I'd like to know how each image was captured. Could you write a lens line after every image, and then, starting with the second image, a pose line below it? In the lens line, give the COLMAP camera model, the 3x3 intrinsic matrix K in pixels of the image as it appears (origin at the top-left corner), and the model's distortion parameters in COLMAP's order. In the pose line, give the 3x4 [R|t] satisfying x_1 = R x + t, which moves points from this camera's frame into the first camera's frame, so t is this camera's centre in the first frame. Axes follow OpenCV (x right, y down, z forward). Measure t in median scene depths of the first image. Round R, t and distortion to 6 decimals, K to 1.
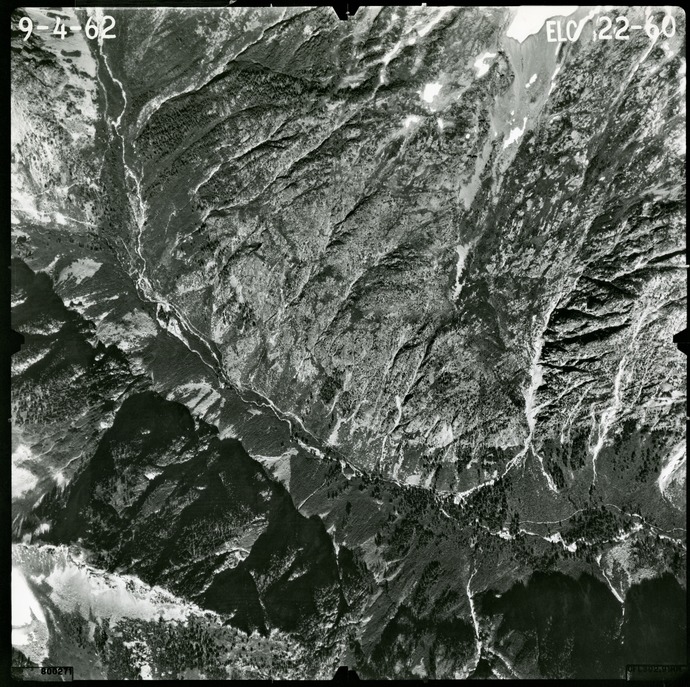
lens RADIAL K [[931.2, 0, 345.0], [0, 931.2, 343.5], [0, 0, 1]] dist [0.000107, 0.005864]
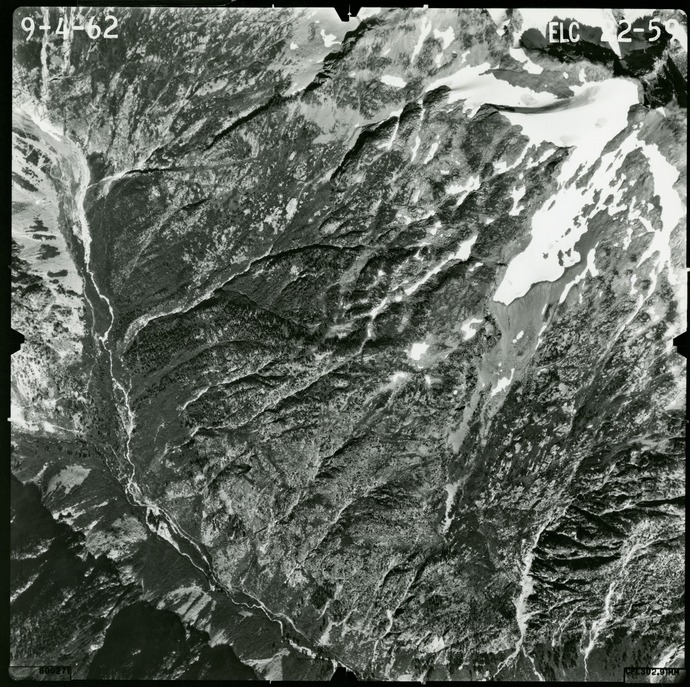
lens RADIAL K [[931.2, 0, 345.0], [0, 931.2, 343.5], [0, 0, 1]] dist [0.000107, 0.005864]
pose [[0.999909, -0.010519, 0.008444, 0.004448], [0.010546, 0.999939, -0.003181, -0.228642], [-0.008410, 0.003270, 0.999959, 0.000268]]
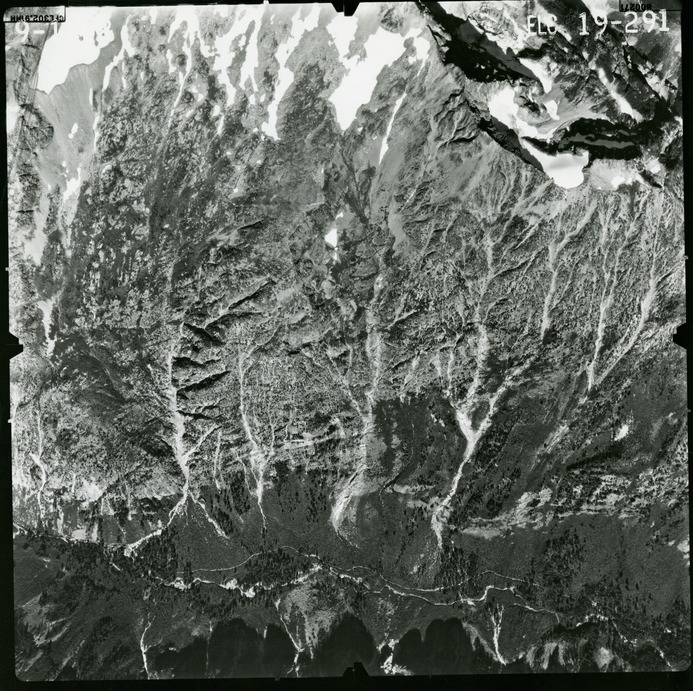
lens RADIAL K [[941.6, 0, 344.2], [0, 941.6, 341.5], [0, 0, 1]] dist [-0.000013, 0.024701]
pose [[0.998049, -0.061610, 0.010096, 0.380537], [0.061597, 0.998100, 0.001654, -0.041416], [-0.010179, -0.001028, 0.999948, 0.021098]]
